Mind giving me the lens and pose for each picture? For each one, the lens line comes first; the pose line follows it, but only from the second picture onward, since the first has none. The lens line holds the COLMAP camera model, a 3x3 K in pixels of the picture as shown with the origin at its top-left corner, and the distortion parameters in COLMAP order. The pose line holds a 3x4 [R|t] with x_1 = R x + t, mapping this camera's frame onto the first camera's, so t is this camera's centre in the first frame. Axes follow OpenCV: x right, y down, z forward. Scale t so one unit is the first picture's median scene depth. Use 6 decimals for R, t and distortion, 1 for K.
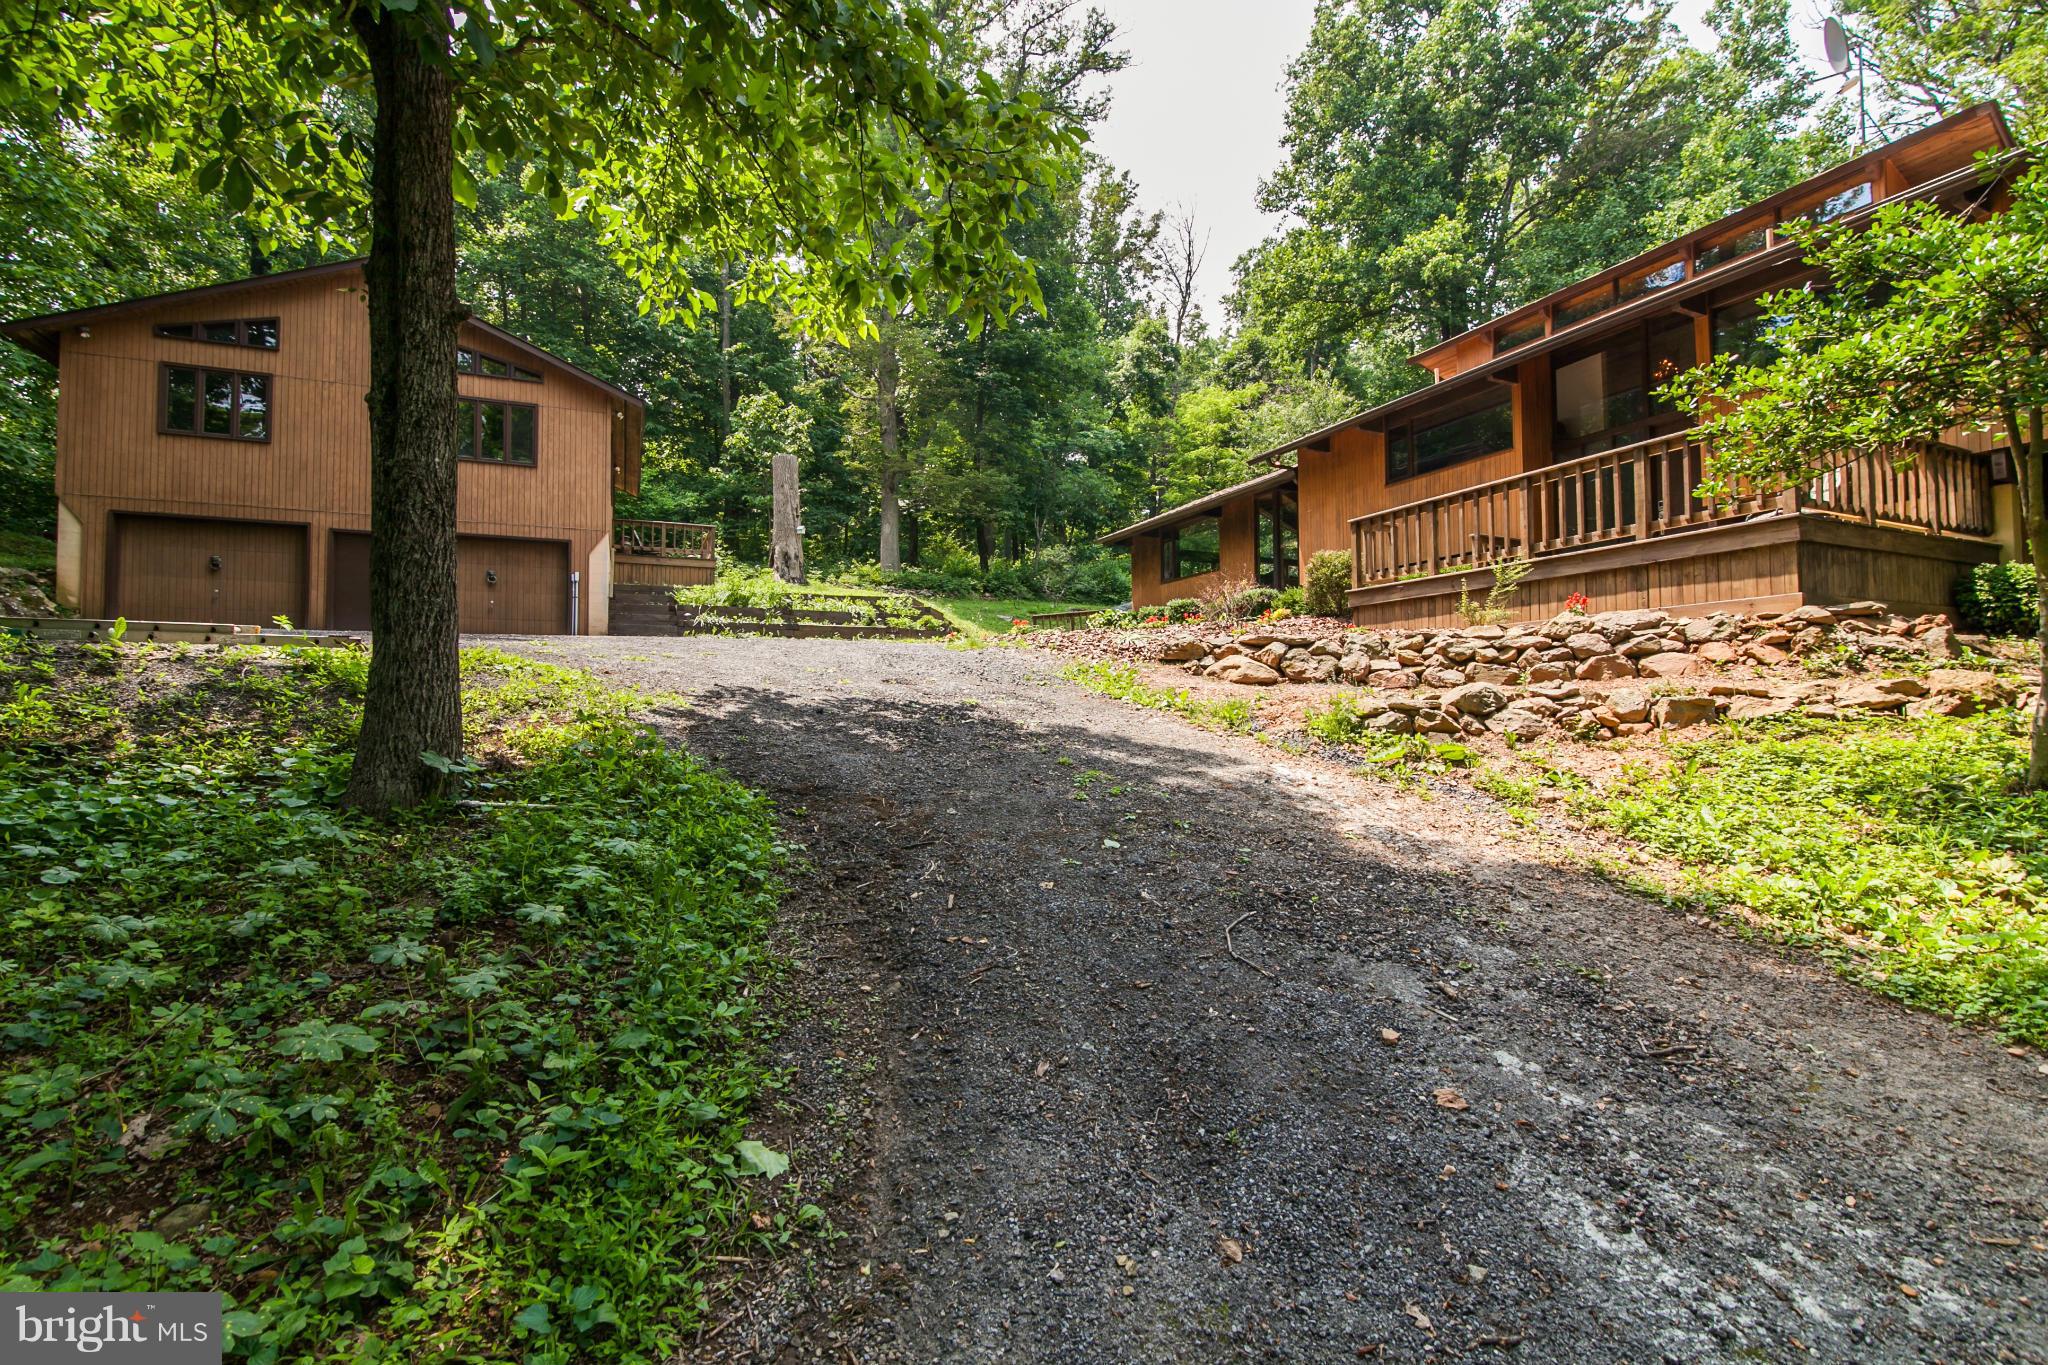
lens RADIAL K [[924.7, 0, 1016.8], [0, 924.7, 681.9], [0, 0, 1]] dist [-0.000572, -0.000063]
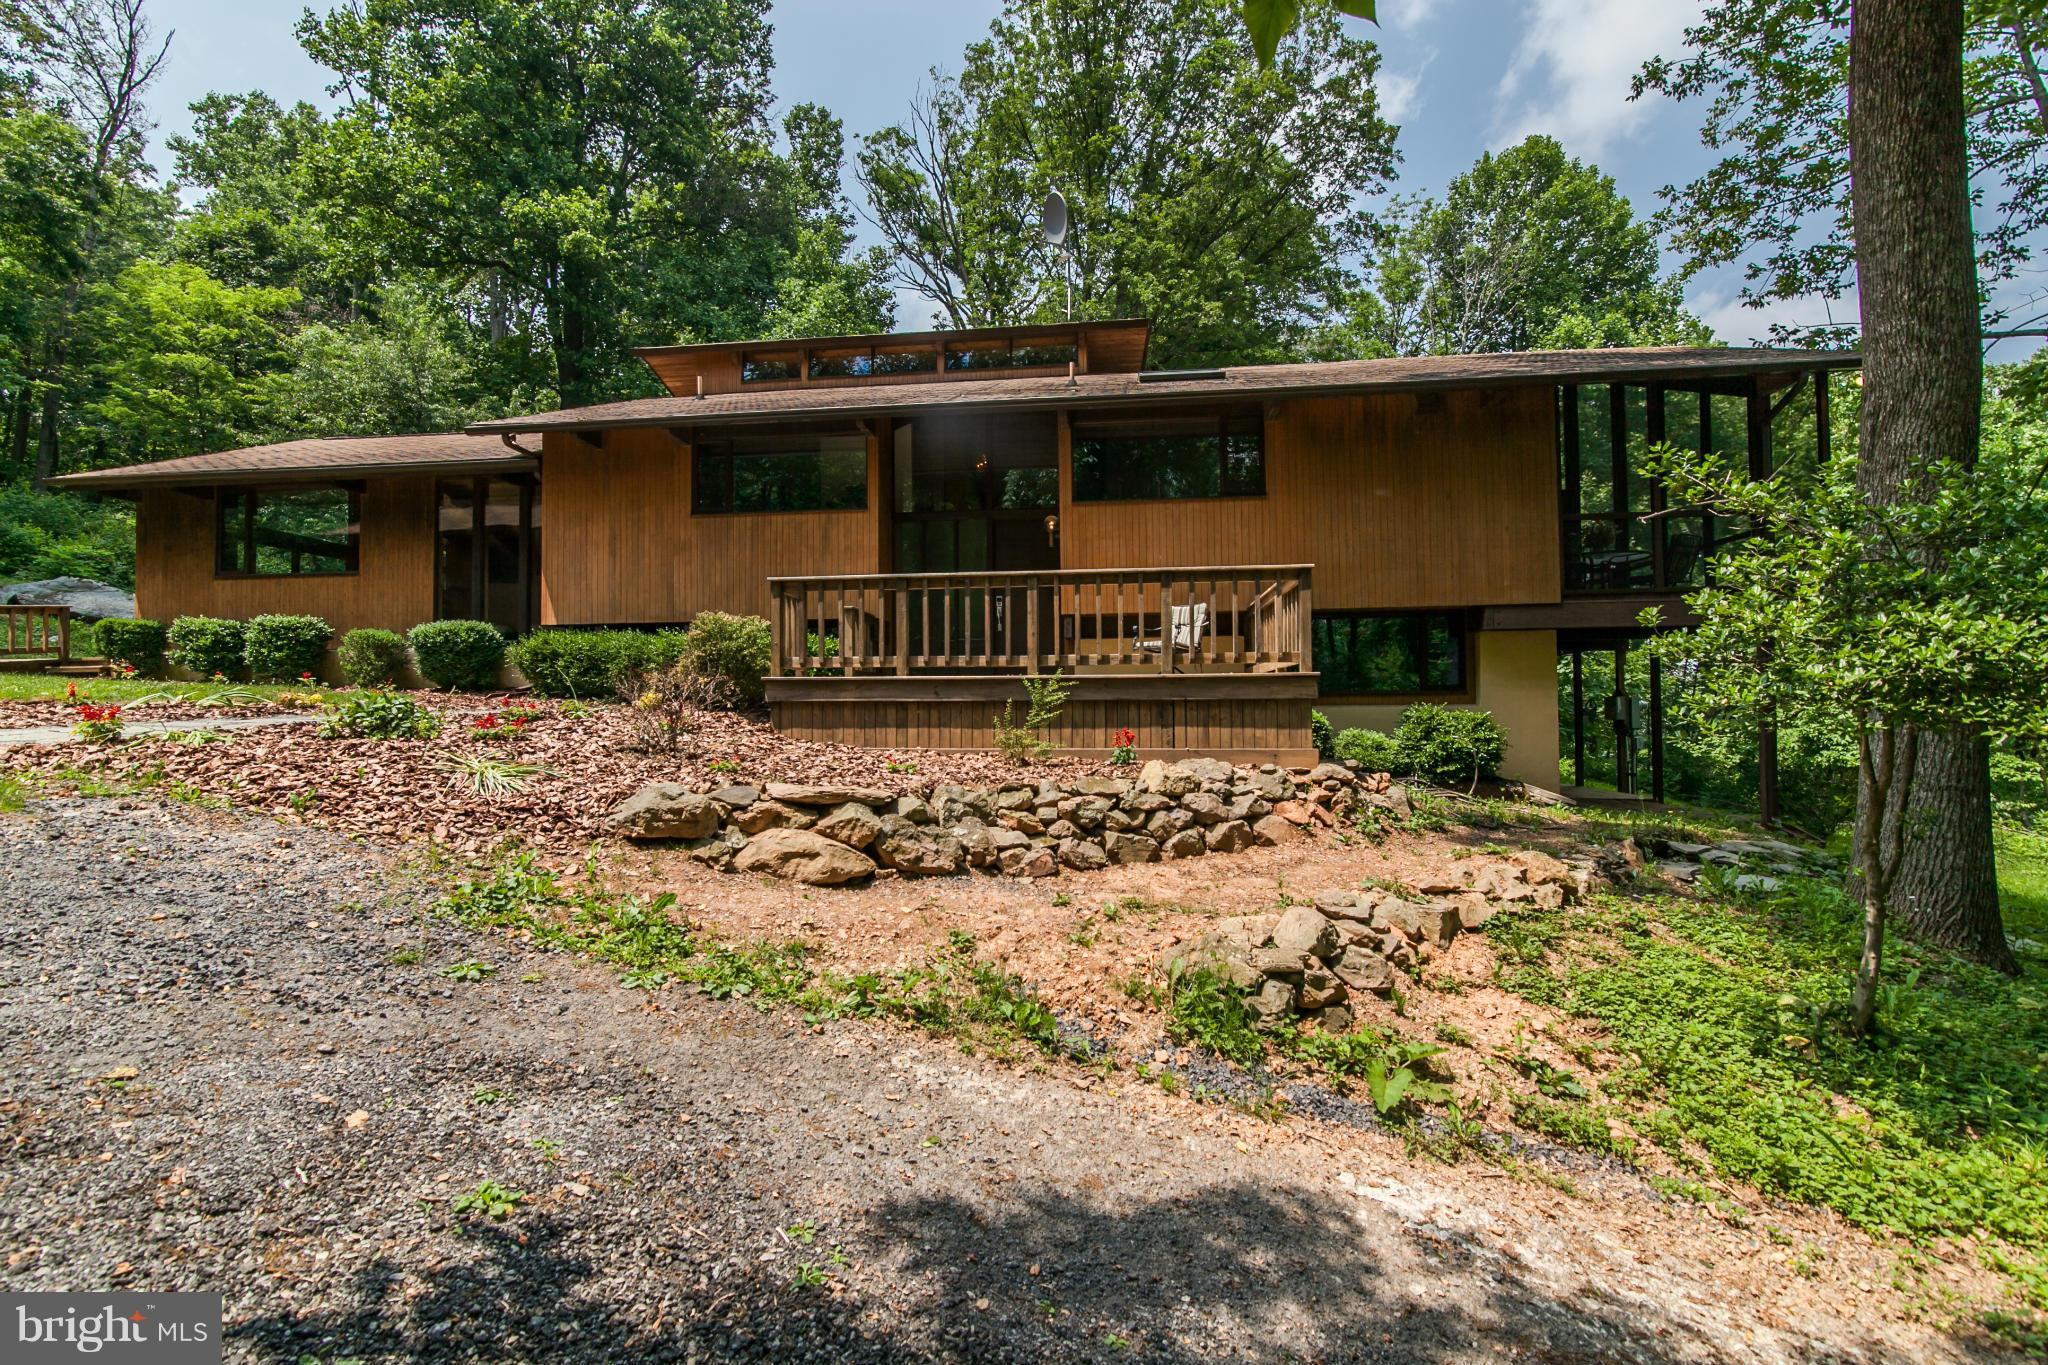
lens RADIAL K [[924.7, 0, 1018.0], [0, 924.7, 701.9], [0, 0, 1]] dist [-0.000572, -0.000063]
pose [[0.535752, 0.021888, 0.844092, -0.039057], [-0.039357, 0.999225, -0.000931, -0.026059], [-0.843458, -0.032722, 0.536198, 0.136564]]
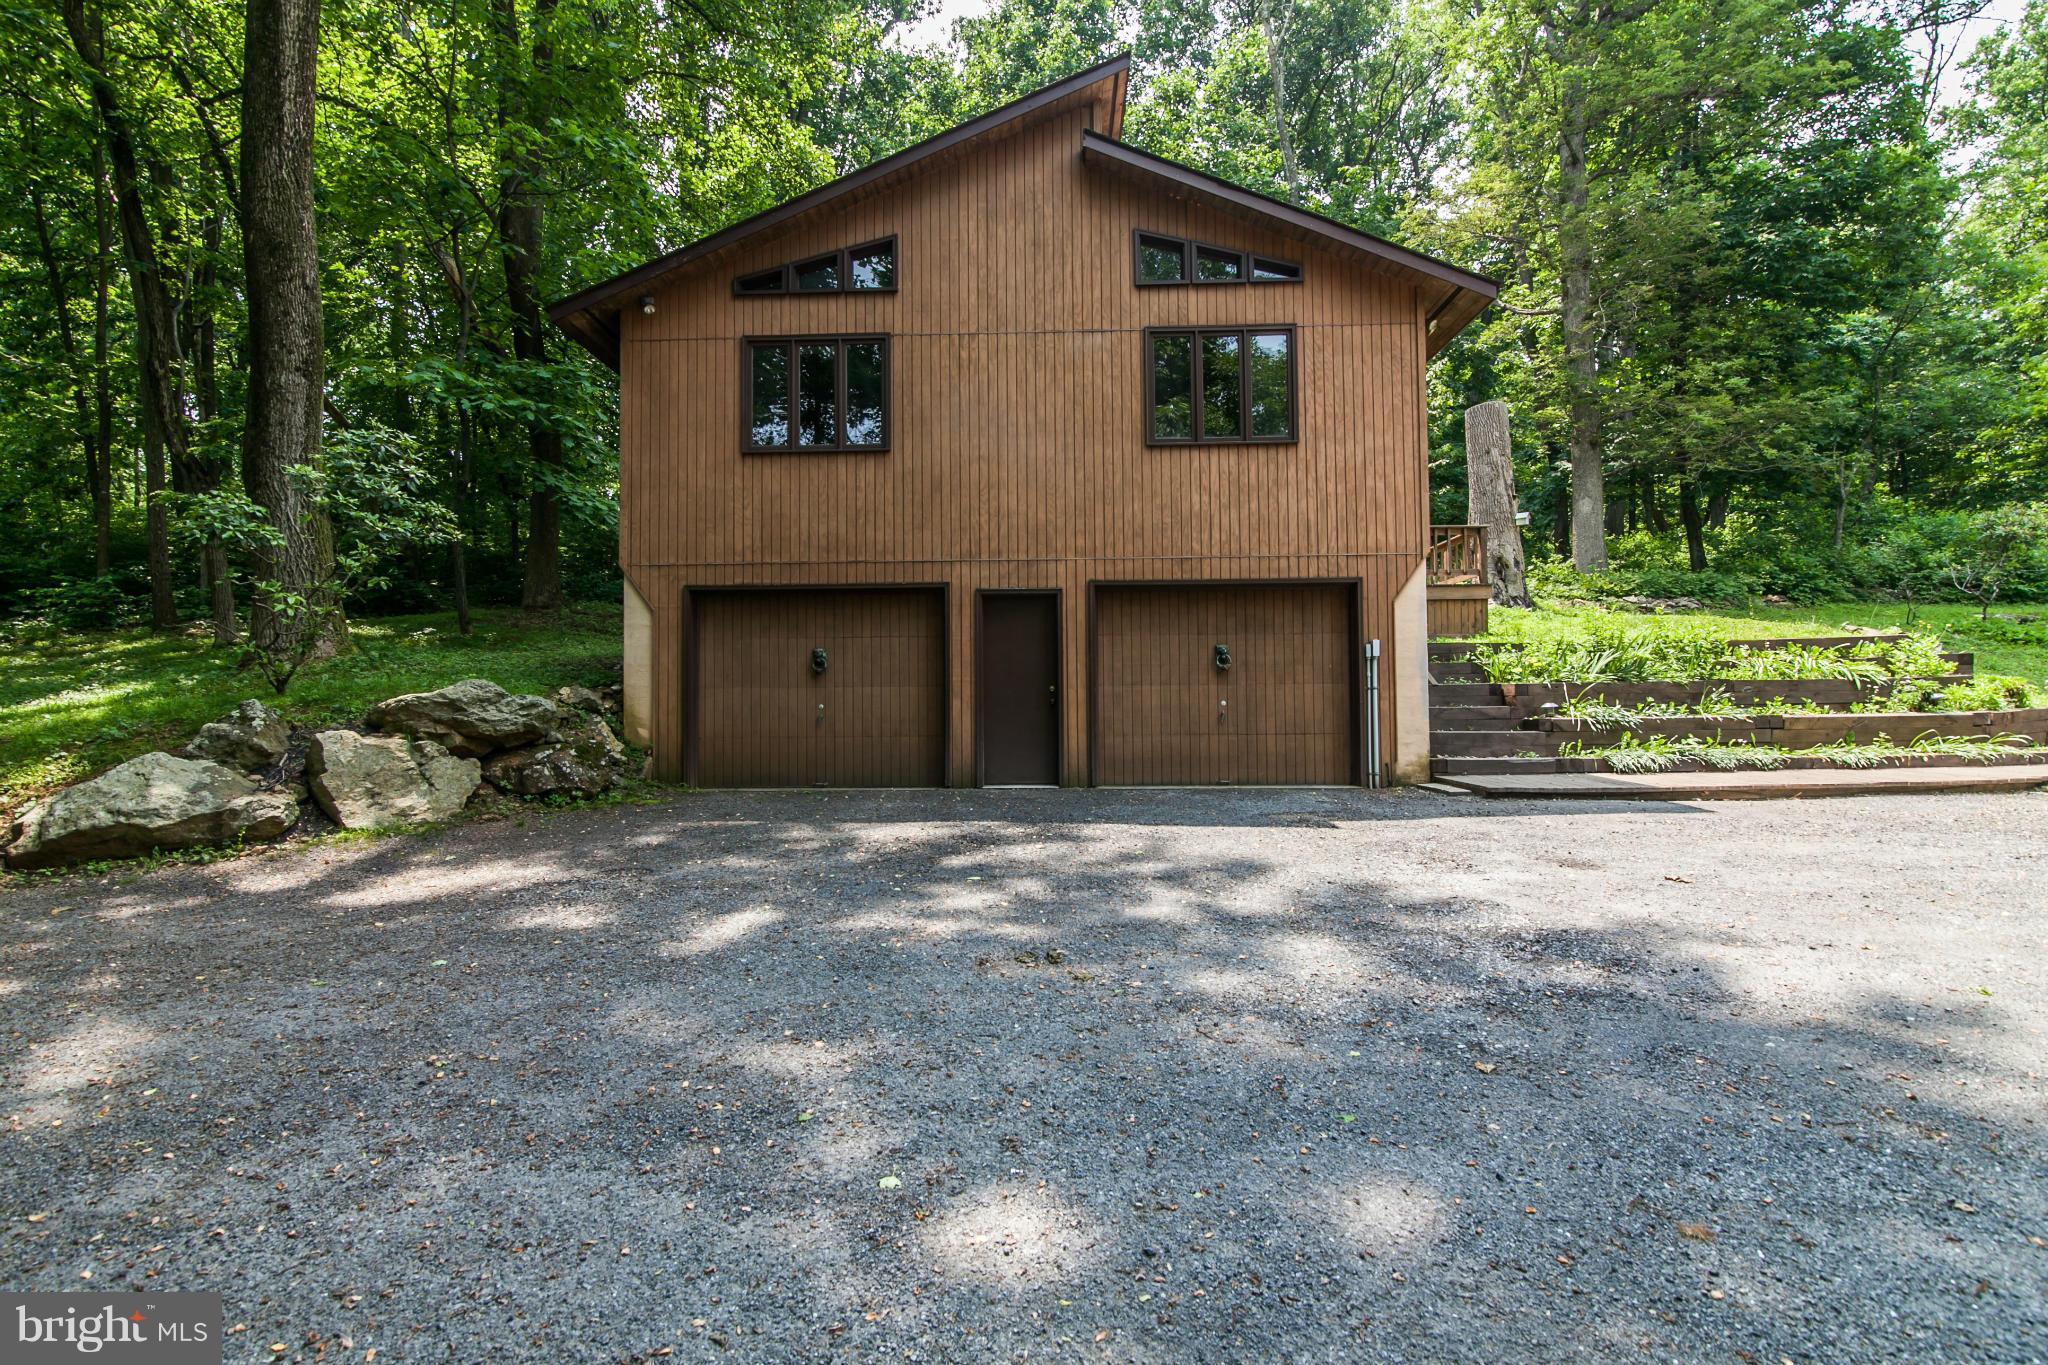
lens RADIAL K [[924.7, 0, 1013.9], [0, 924.7, 681.9], [0, 0, 1]] dist [-0.000572, -0.000063]
pose [[0.906658, -0.014774, -0.421607, -0.200170], [0.020179, 0.999761, 0.008362, -0.047054], [0.421383, -0.016090, 0.906740, 0.203570]]
